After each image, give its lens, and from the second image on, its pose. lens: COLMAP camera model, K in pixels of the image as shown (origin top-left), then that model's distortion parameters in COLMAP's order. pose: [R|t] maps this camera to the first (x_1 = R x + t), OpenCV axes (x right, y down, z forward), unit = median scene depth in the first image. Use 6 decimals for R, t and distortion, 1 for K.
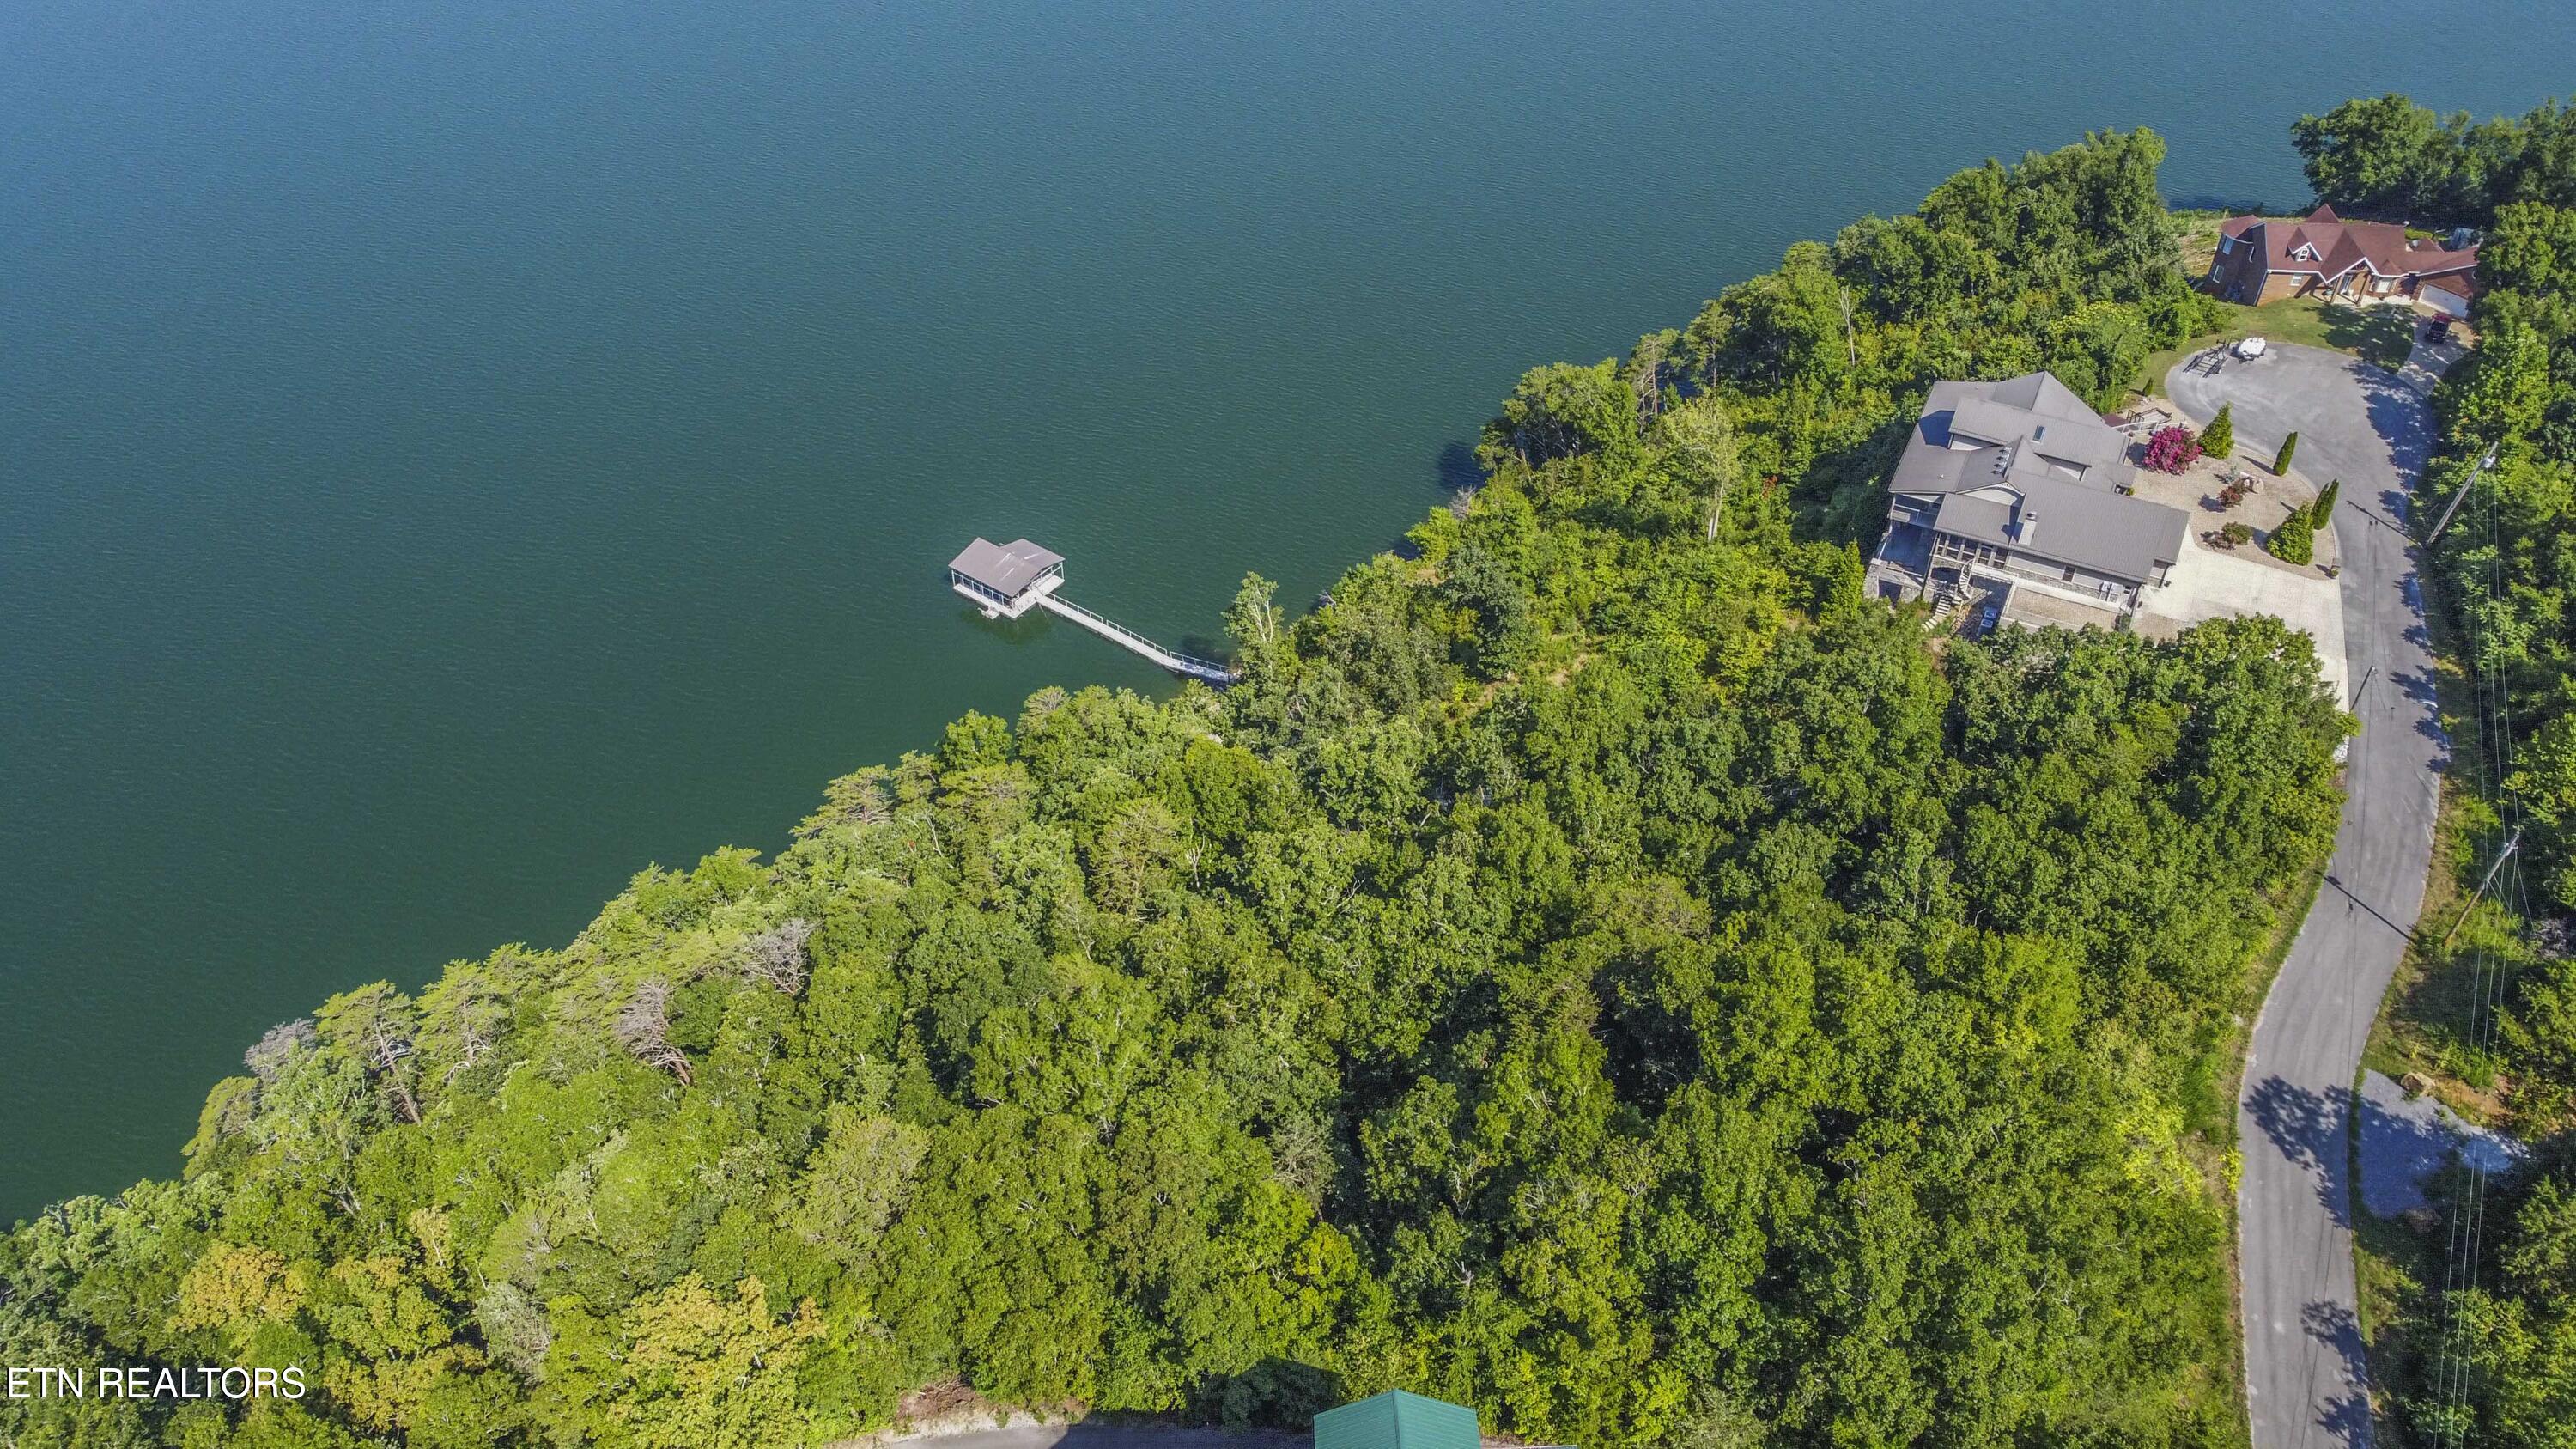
lens RADIAL K [[1956.3, 0, 1281.1], [0, 1956.3, 722.2], [0, 0, 1]] dist [0.011767, -0.029811]
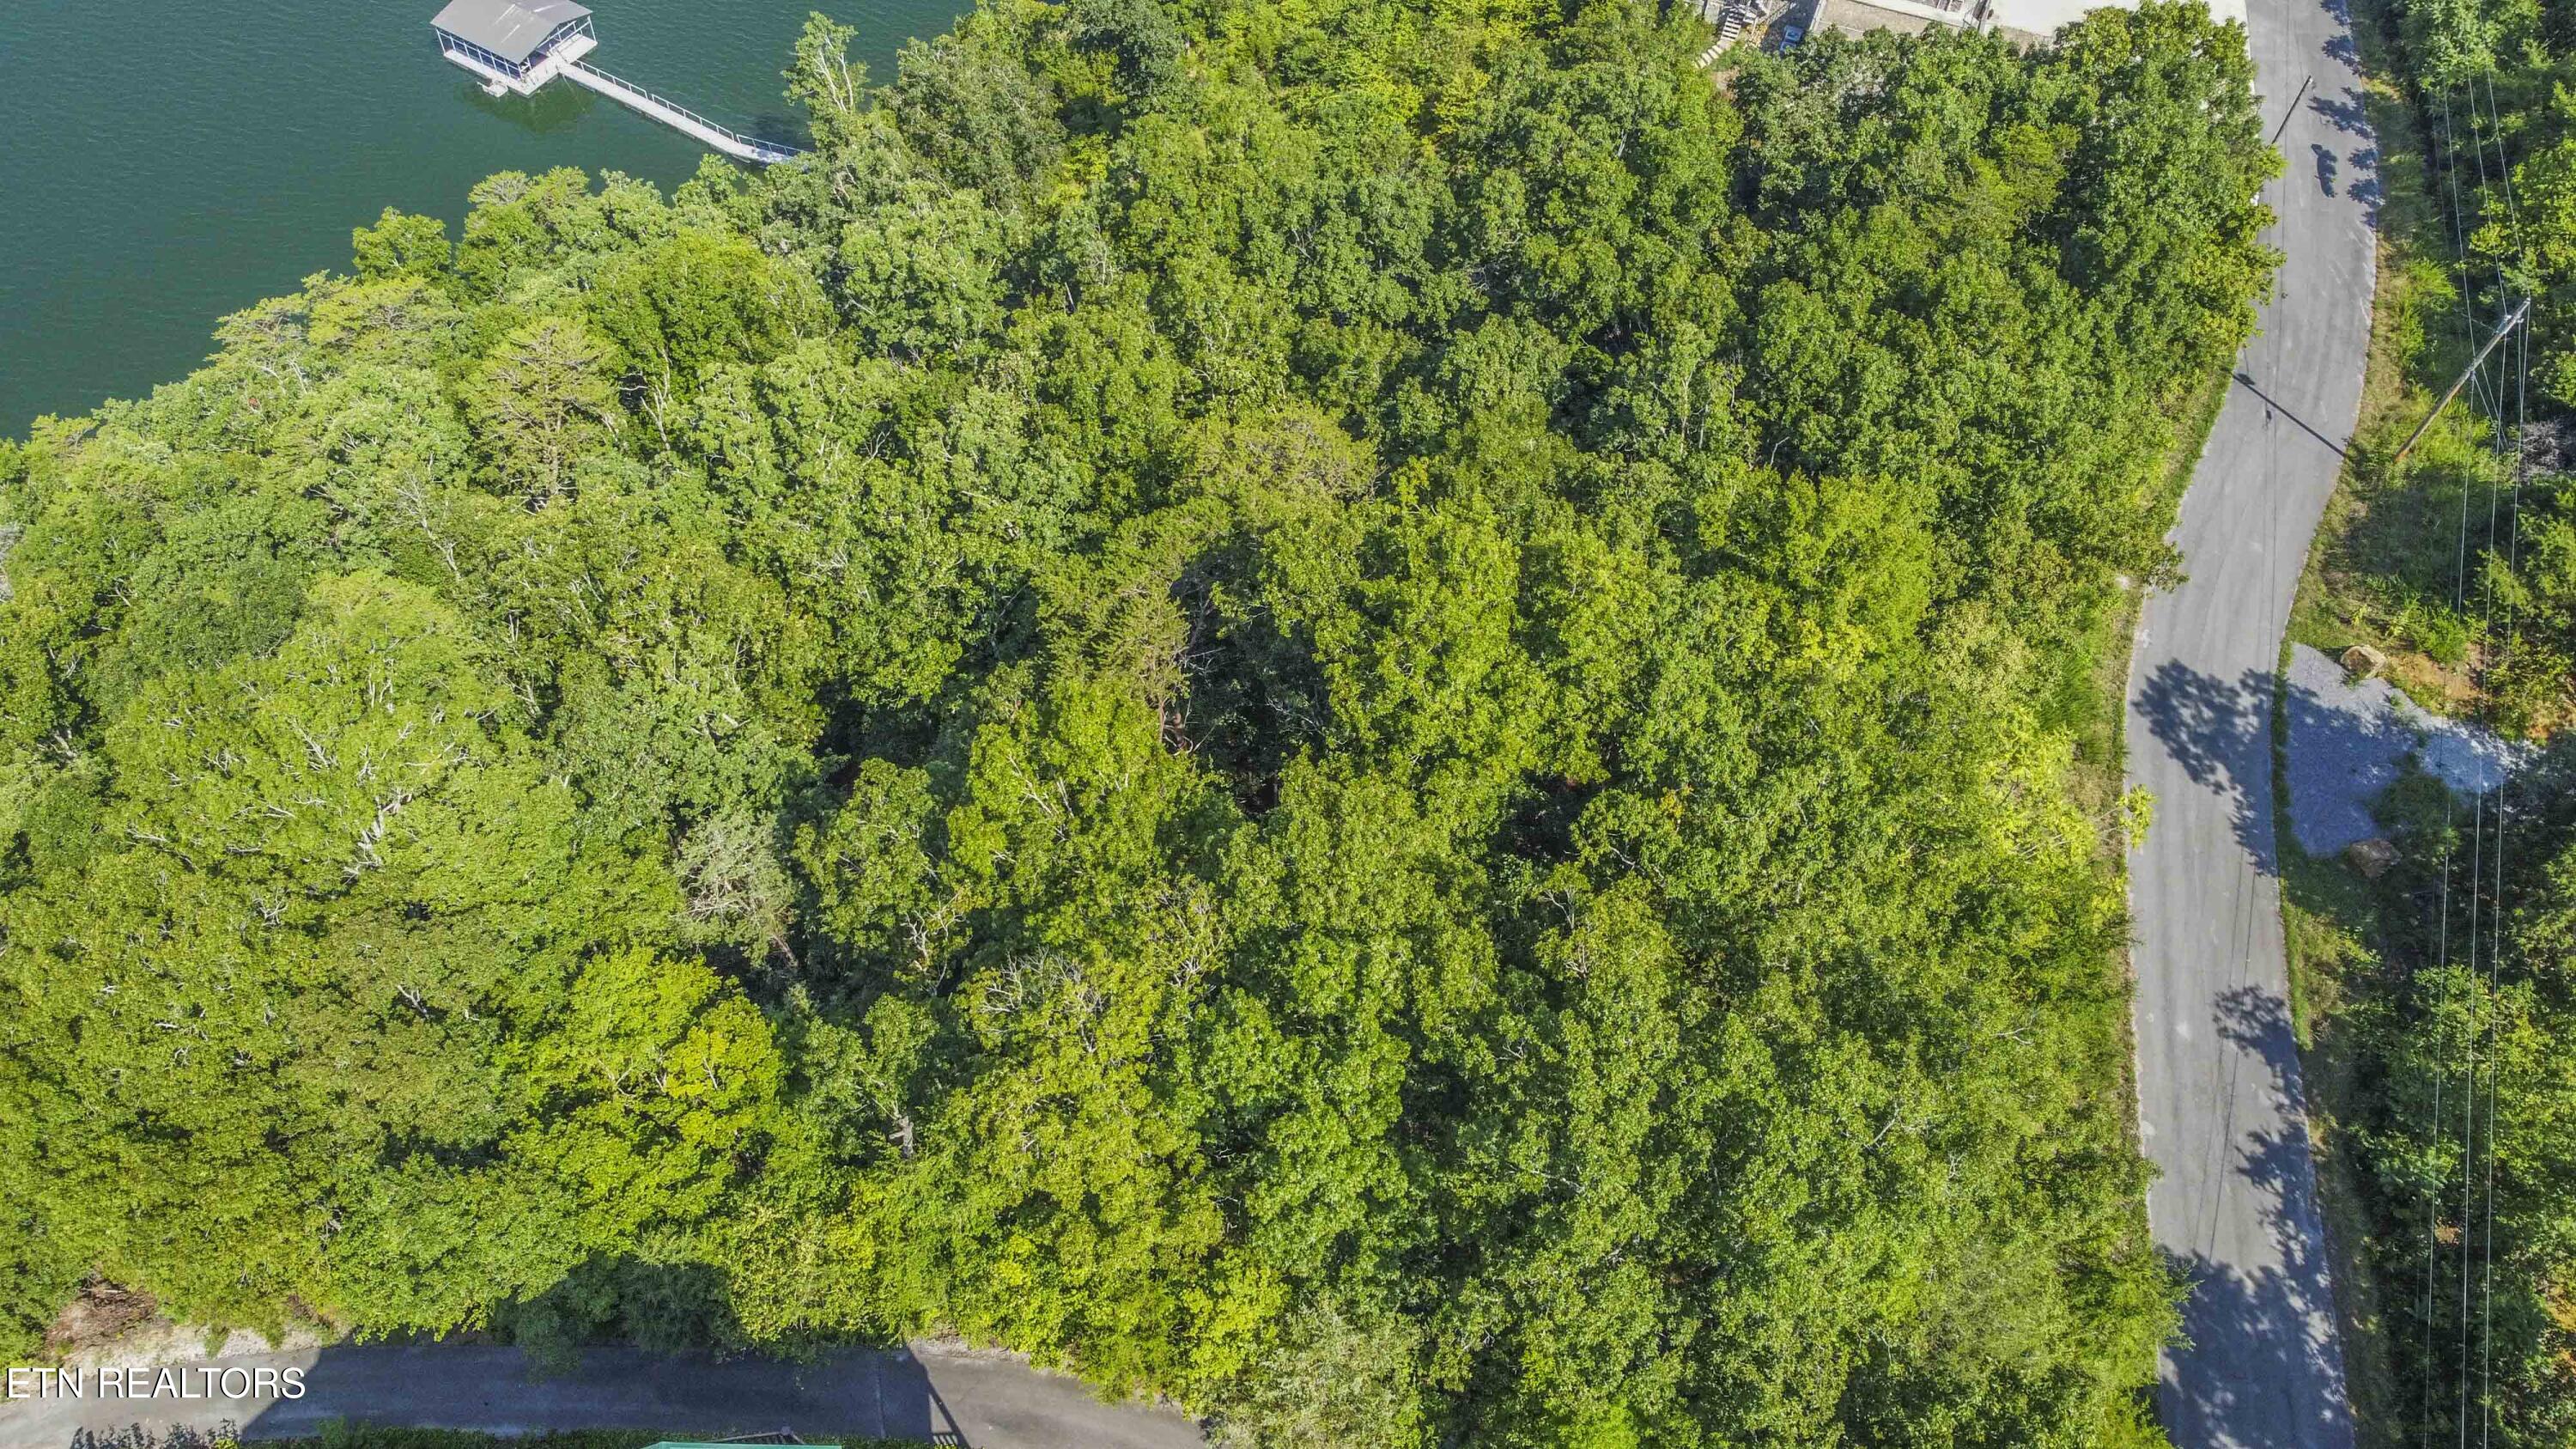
lens RADIAL K [[1956.3, 0, 1281.1], [0, 1956.3, 722.2], [0, 0, 1]] dist [0.011767, -0.029811]
pose [[0.993452, -0.053355, 0.101031, 0.119465], [0.028922, 0.972903, 0.229399, 0.032328], [-0.110533, -0.224975, 0.968075, 0.361465]]
